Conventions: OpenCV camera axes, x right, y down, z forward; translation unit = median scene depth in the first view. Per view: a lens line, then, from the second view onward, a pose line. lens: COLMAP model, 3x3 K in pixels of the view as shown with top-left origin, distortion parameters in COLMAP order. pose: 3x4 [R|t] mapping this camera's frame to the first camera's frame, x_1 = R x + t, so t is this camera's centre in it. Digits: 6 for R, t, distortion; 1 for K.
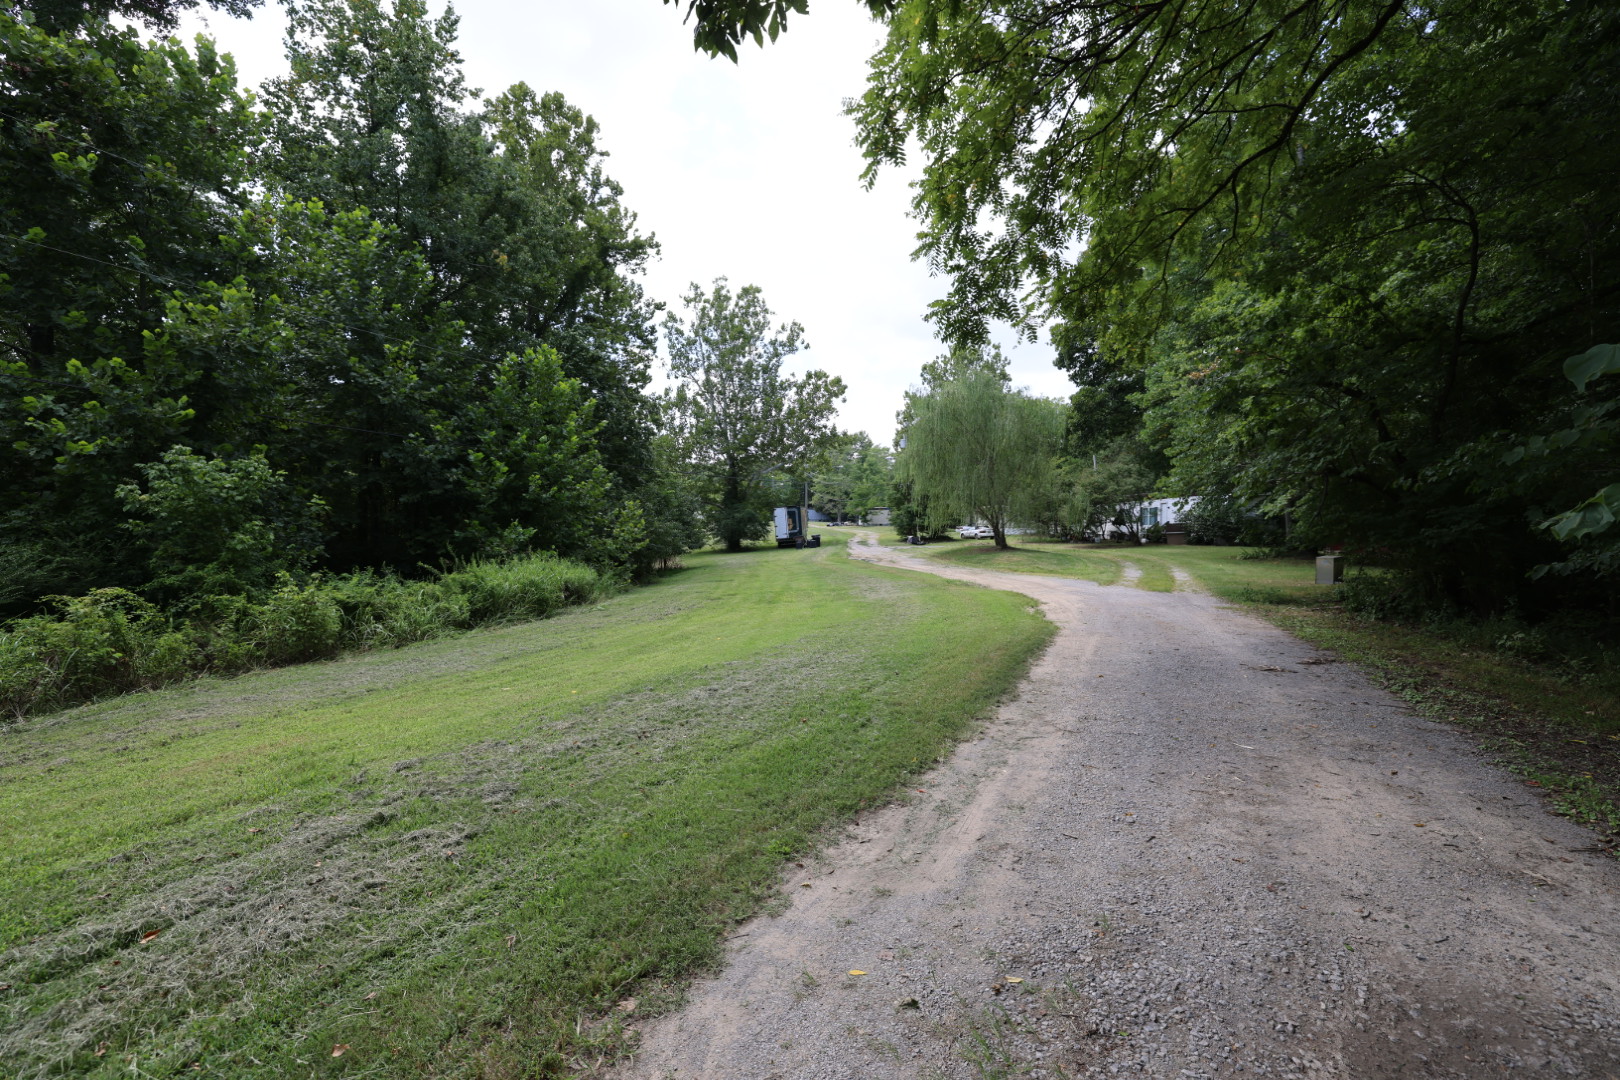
lens RADIAL K [[710.4, 0, 803.8], [0, 710.4, 539.6], [0, 0, 1]] dist [-0.020884, -0.000131]
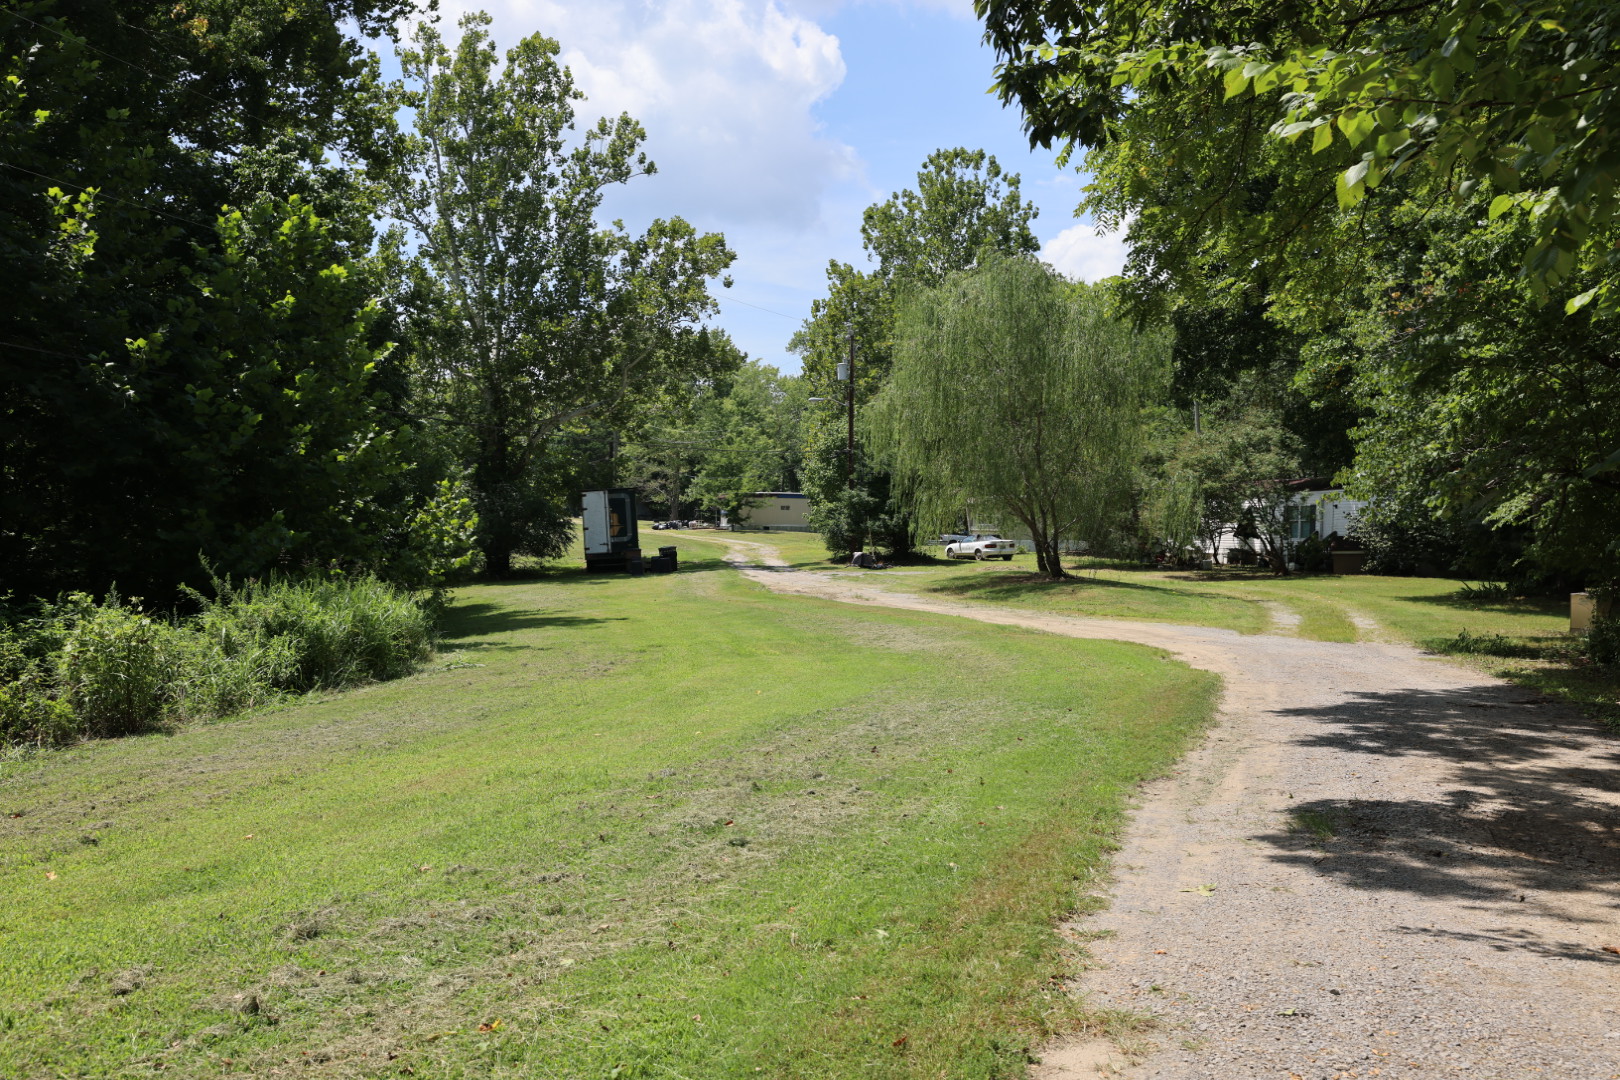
lens RADIAL K [[1532.0, 0, 811.7], [0, 1532.0, 545.8], [0, 0, 1]] dist [0.080266, 0.000000]
pose [[0.987626, 0.013677, 0.156233, -0.051149], [-0.012382, 0.999880, -0.009260, 0.000983], [-0.156341, 0.007211, 0.987677, -0.086530]]
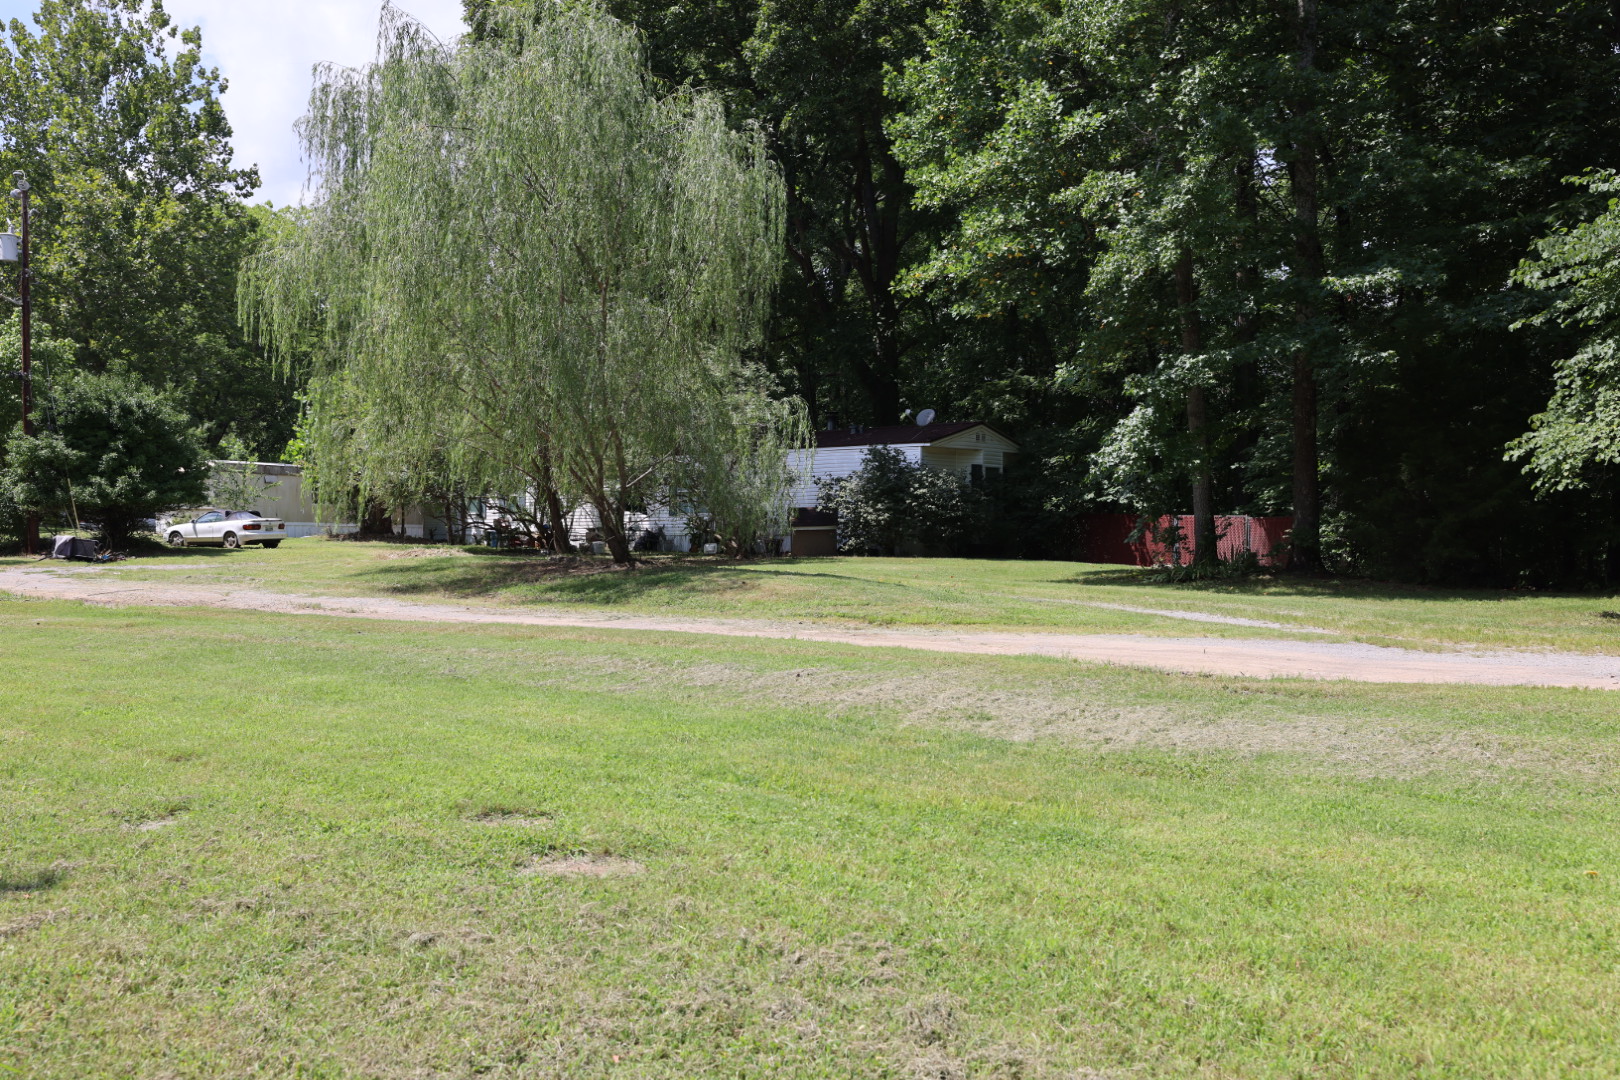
lens RADIAL K [[1532.0, 0, 809.9], [0, 1532.0, 539.2], [0, 0, 1]] dist [0.080266, 0.000000]
pose [[0.718988, 0.004510, 0.695008, -0.086598], [0.004198, 0.999933, -0.010831, 0.004981], [-0.695010, 0.010705, 0.718921, 0.240917]]
